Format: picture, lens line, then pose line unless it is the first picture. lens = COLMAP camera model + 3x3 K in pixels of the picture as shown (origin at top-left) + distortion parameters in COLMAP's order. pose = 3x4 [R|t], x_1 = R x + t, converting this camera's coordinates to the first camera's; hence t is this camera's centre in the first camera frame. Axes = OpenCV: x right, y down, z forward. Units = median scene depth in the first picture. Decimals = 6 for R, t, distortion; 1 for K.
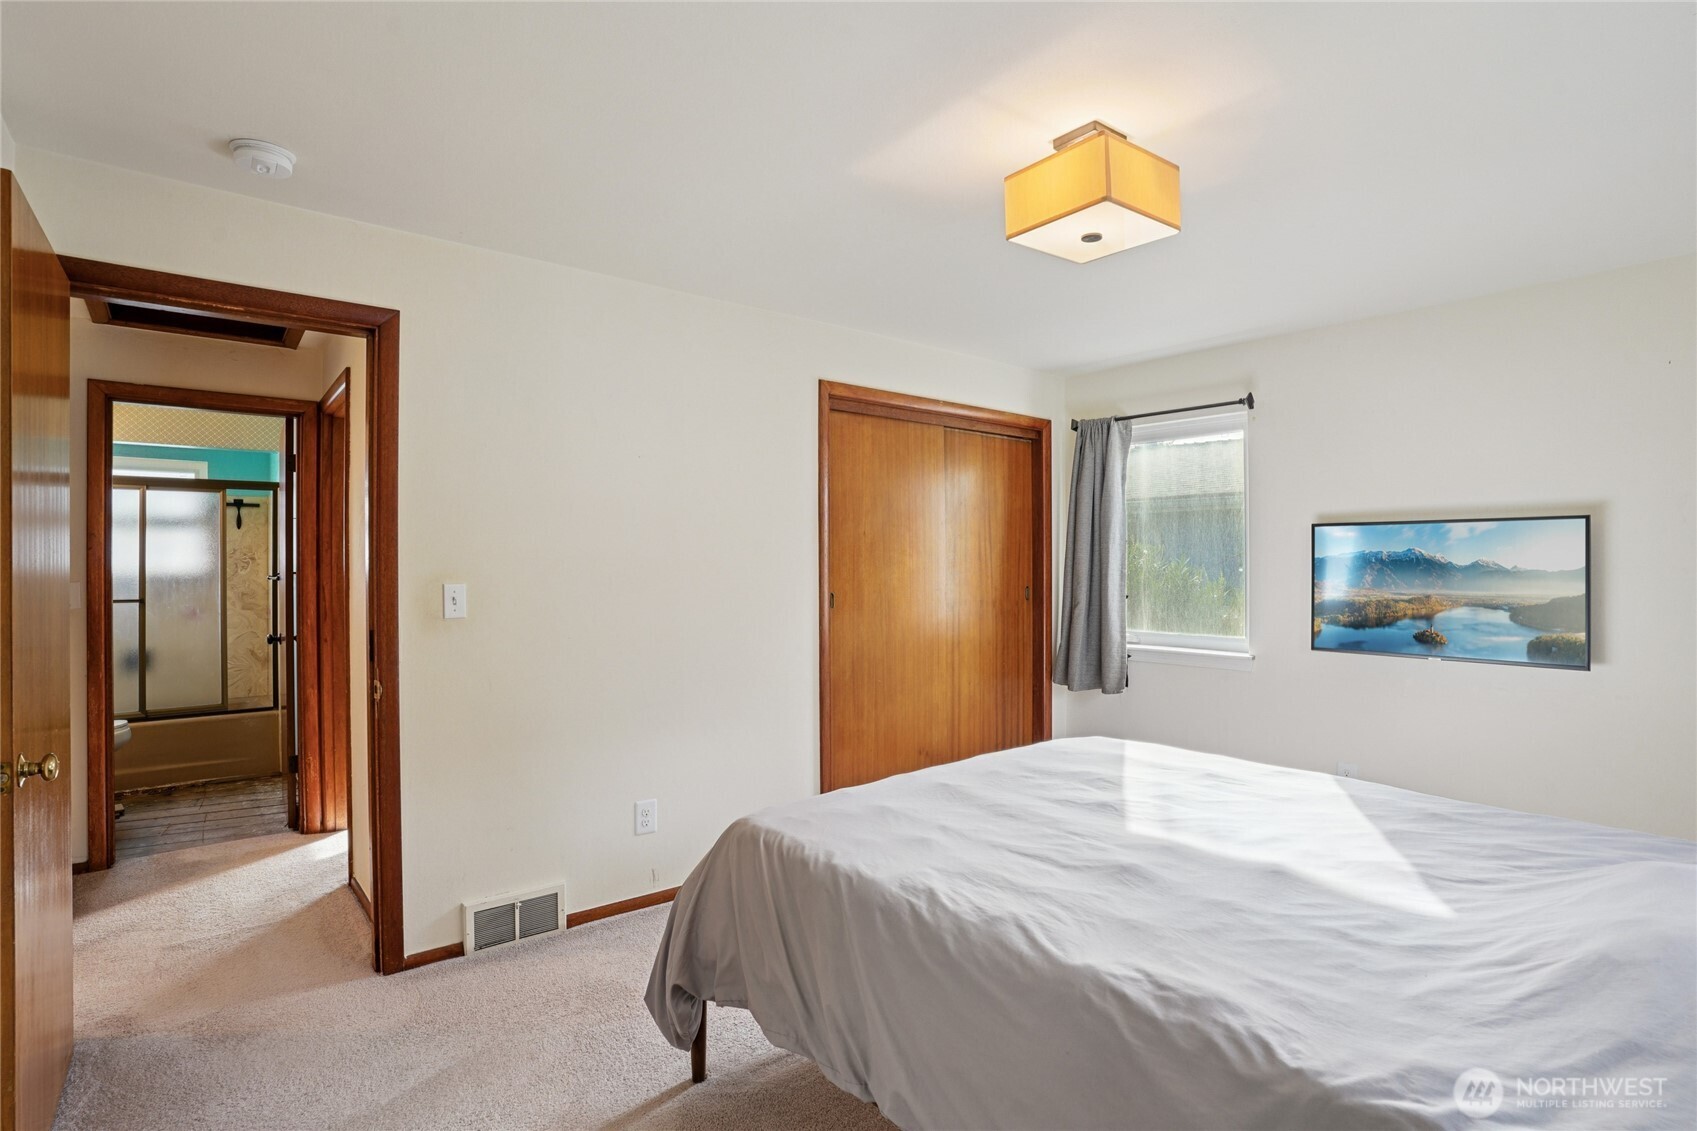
lens RADIAL K [[842.4, 0, 854.2], [0, 842.4, 561.0], [0, 0, 1]] dist [-0.046241, 0.014517]
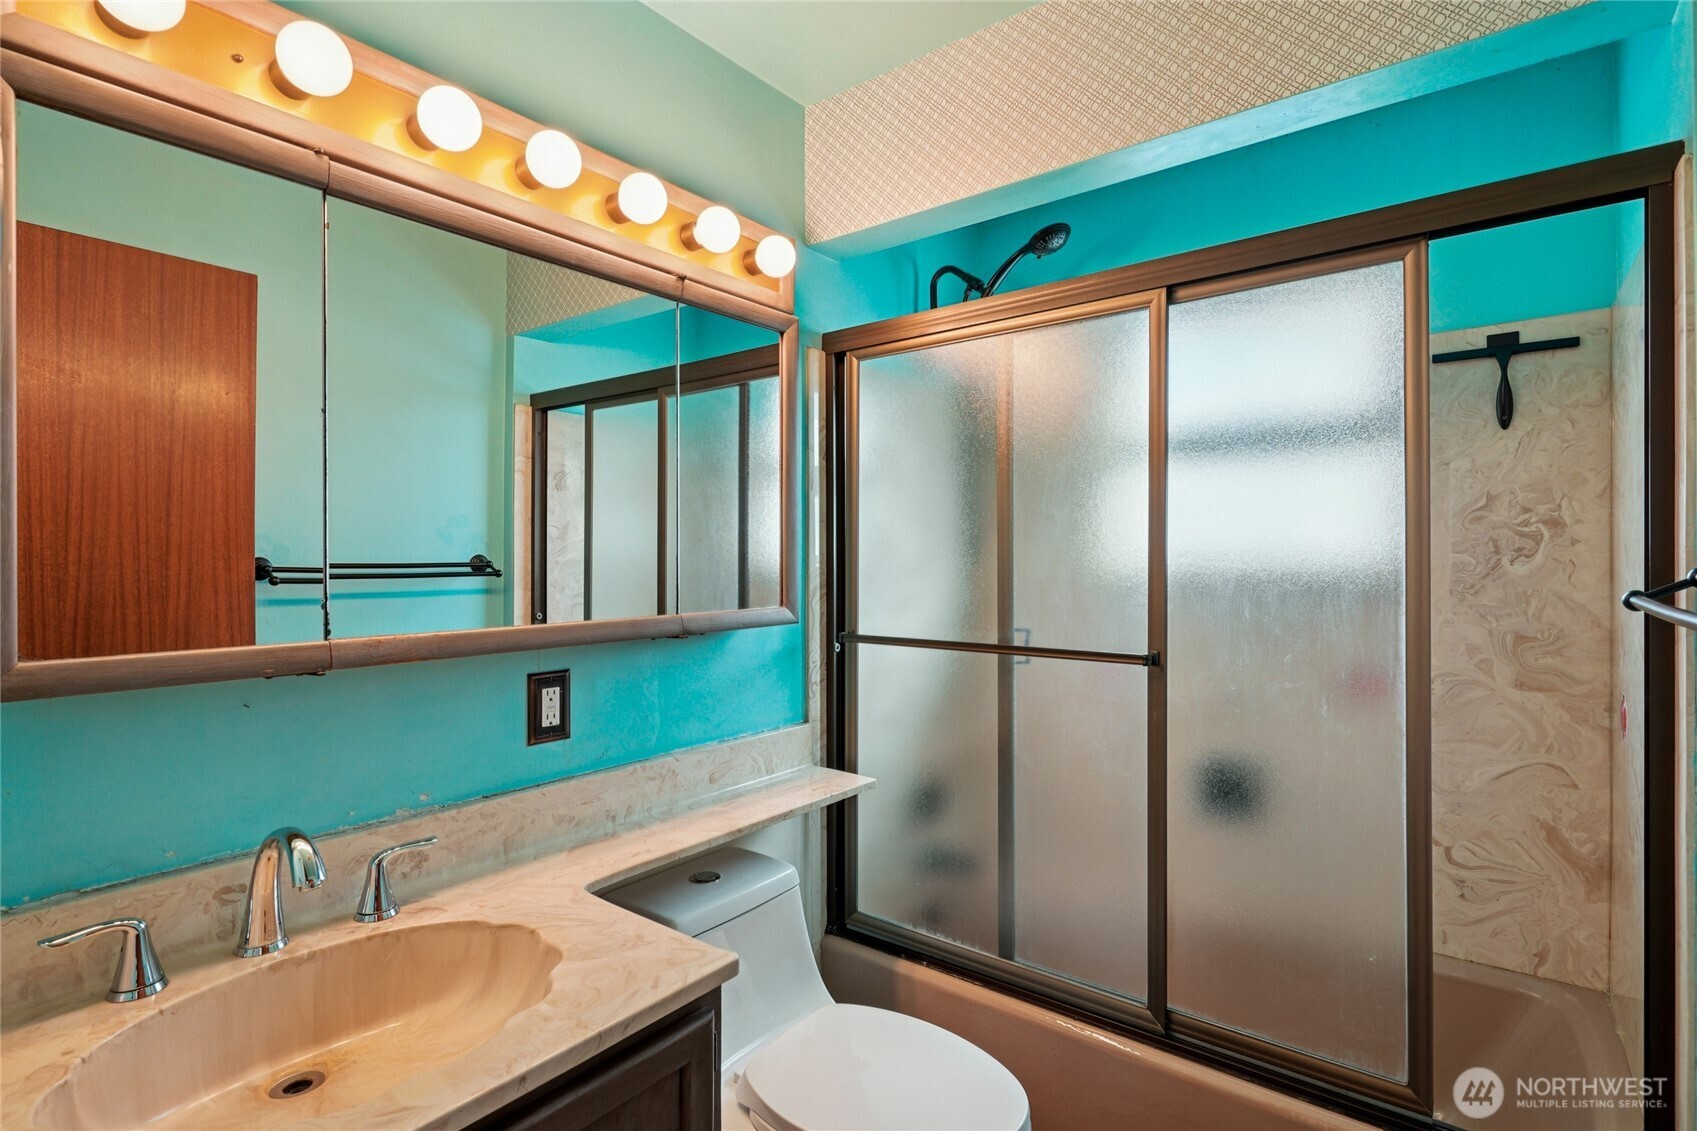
lens RADIAL K [[842.4, 0, 831.8], [0, 842.4, 560.0], [0, 0, 1]] dist [-0.046241, 0.014517]
pose [[0.206514, 0.000938, -0.978443, -0.496783], [0.003834, 0.999991, 0.001768, 0.009157], [0.978436, -0.004116, 0.206508, 0.688507]]
